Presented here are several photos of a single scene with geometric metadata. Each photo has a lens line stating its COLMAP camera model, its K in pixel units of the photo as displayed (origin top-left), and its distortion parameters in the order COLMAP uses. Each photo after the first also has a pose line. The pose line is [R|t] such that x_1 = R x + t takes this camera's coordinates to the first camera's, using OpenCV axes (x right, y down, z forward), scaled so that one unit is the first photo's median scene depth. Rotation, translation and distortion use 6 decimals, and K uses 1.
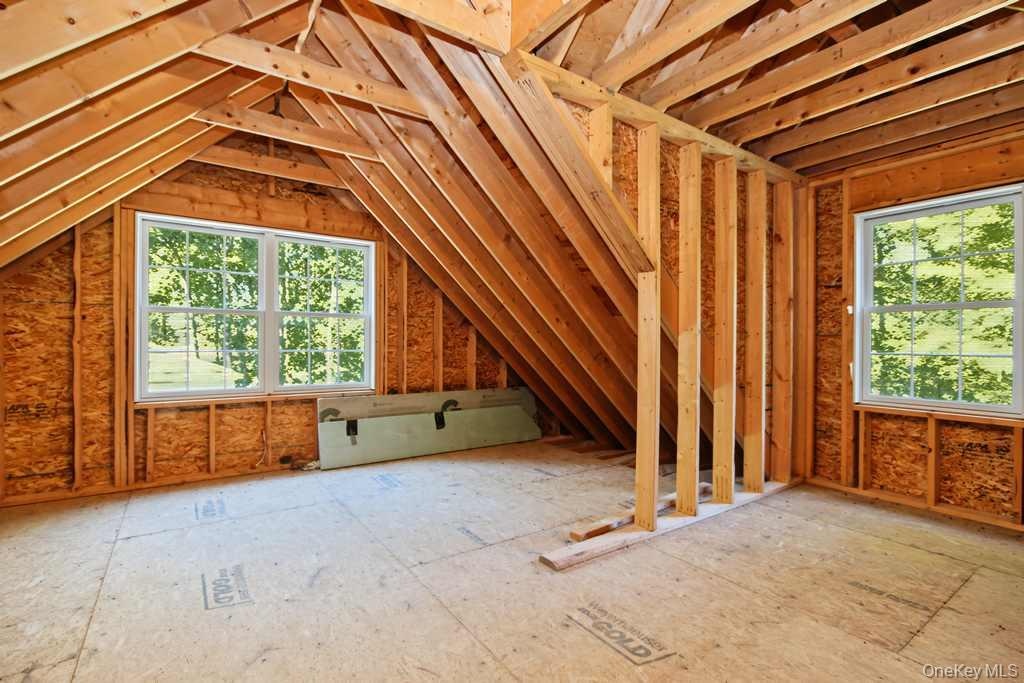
lens RADIAL K [[477.6, 0, 516.7], [0, 477.6, 344.8], [0, 0, 1]] dist [-0.004102, 0.000764]
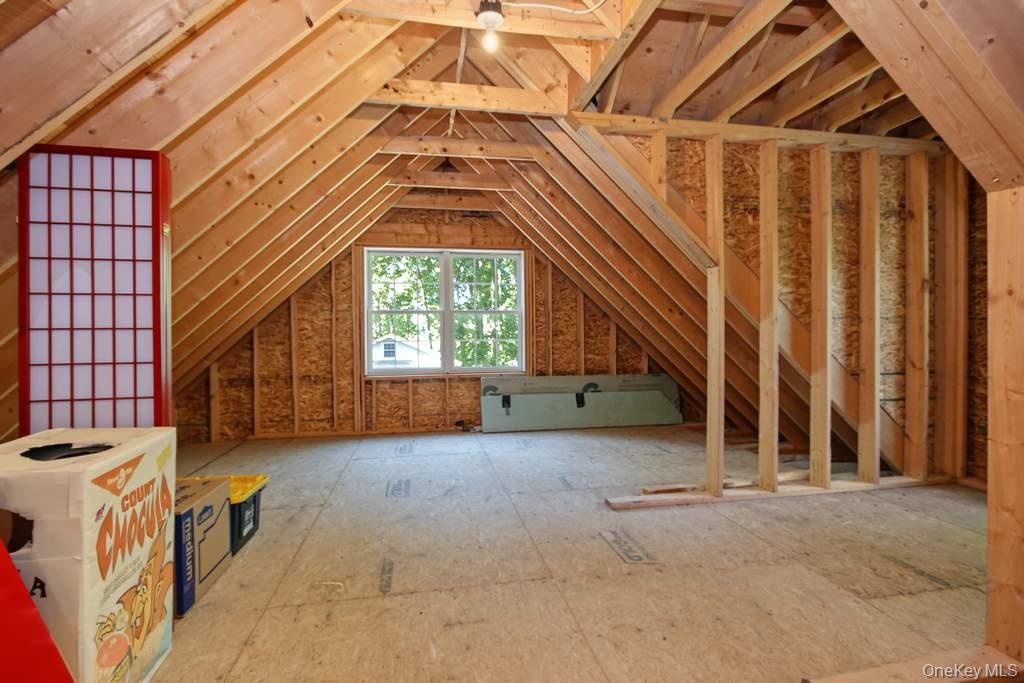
lens RADIAL K [[477.6, 0, 506.8], [0, 477.6, 338.6], [0, 0, 1]] dist [-0.004102, 0.000764]
pose [[0.910042, -0.008300, -0.414432, 0.237023], [0.011162, 0.999928, 0.004484, 0.004230], [0.414365, -0.008706, 0.910069, -0.182949]]
